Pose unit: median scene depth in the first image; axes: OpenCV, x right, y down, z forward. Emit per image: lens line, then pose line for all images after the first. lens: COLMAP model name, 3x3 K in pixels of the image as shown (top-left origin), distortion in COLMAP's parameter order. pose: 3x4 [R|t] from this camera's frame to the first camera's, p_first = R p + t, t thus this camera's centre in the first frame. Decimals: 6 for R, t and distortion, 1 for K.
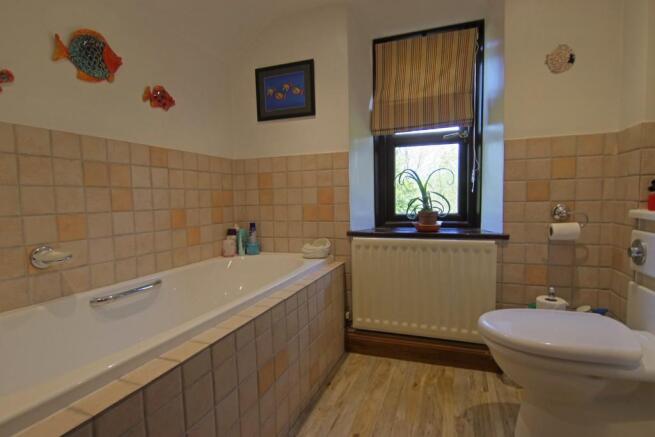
lens RADIAL K [[330.1, 0, 328.2], [0, 330.1, 220.6], [0, 0, 1]] dist [-0.000641, -0.000495]
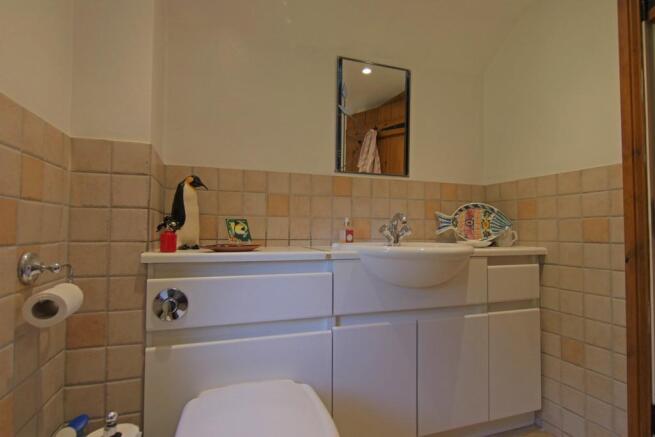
lens RADIAL K [[330.1, 0, 327.0], [0, 330.1, 219.3], [0, 0, 1]] dist [-0.000641, -0.000495]
pose [[-0.624376, 0.038134, 0.780193, 0.069280], [0.047380, 0.998817, -0.010903, -0.081983], [-0.779686, 0.030158, -0.625444, 1.157868]]
